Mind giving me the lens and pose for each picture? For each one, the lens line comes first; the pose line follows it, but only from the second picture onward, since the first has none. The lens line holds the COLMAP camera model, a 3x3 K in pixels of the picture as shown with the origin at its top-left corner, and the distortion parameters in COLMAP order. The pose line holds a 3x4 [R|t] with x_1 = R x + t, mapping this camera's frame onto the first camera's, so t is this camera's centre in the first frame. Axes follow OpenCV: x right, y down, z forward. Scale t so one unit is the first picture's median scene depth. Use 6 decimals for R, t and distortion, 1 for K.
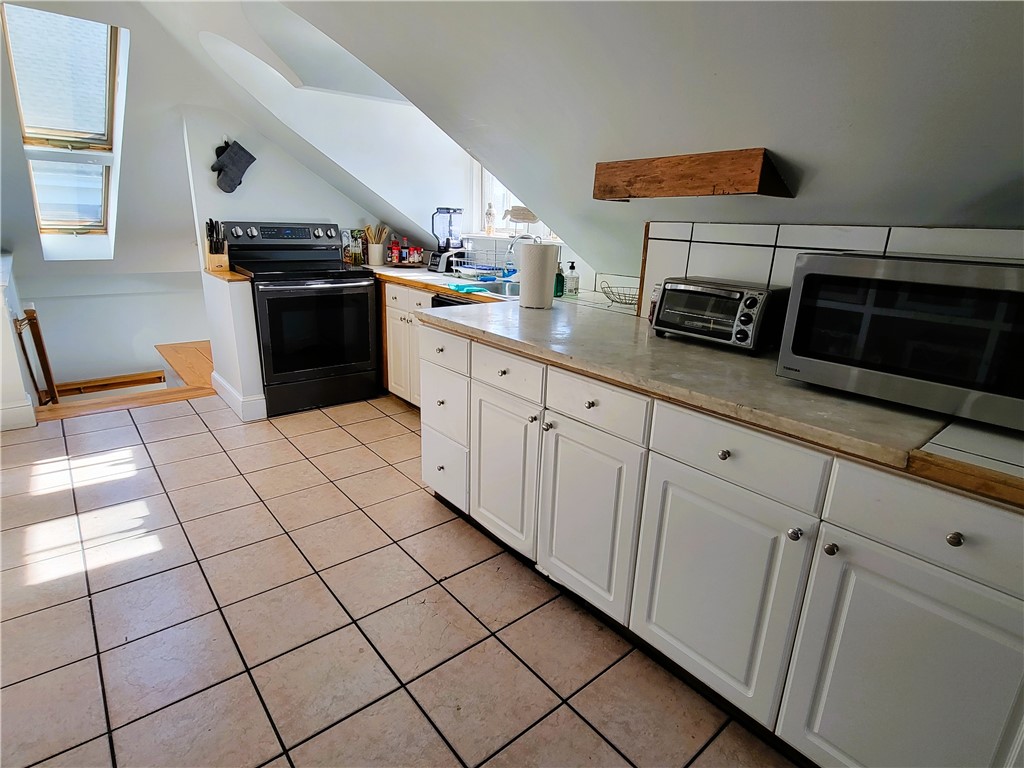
lens RADIAL K [[538.2, 0, 509.1], [0, 538.2, 381.4], [0, 0, 1]] dist [0.004024, -0.000152]
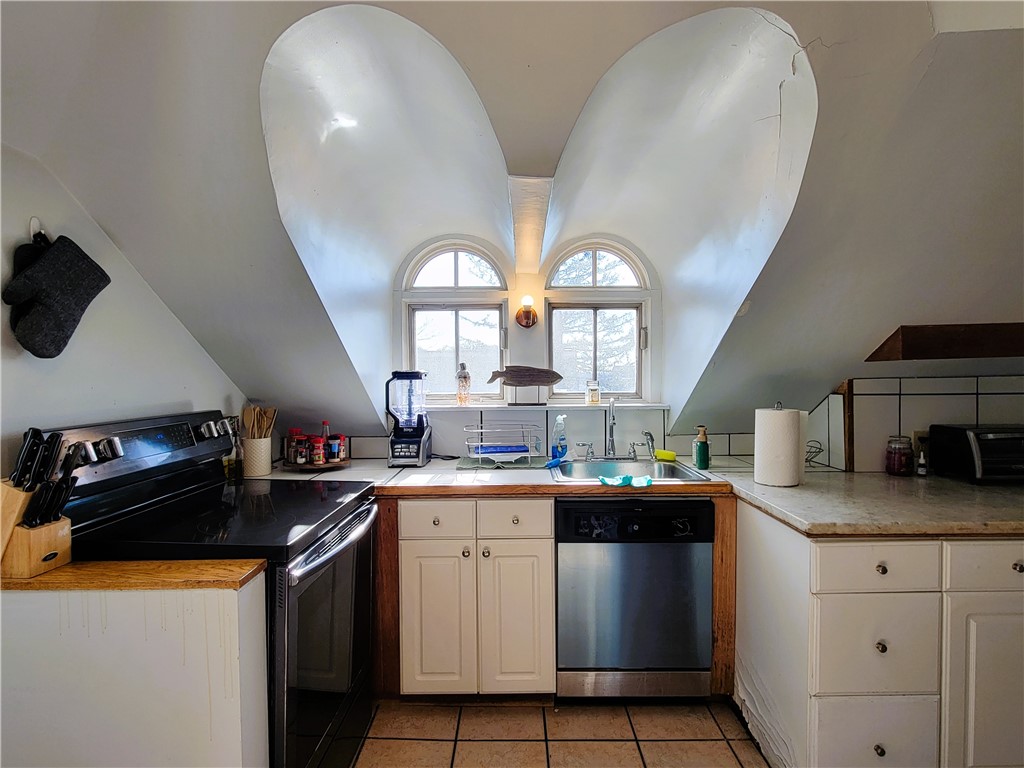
lens RADIAL K [[536.2, 0, 512.0], [0, 536.2, 384.0], [0, 0, 1]] dist [-0.028149, 0.000159]
pose [[0.621423, -0.058170, 0.781313, -0.564765], [0.255775, 0.957664, -0.132132, -0.185970], [-0.740549, 0.281950, 0.609993, 0.499963]]
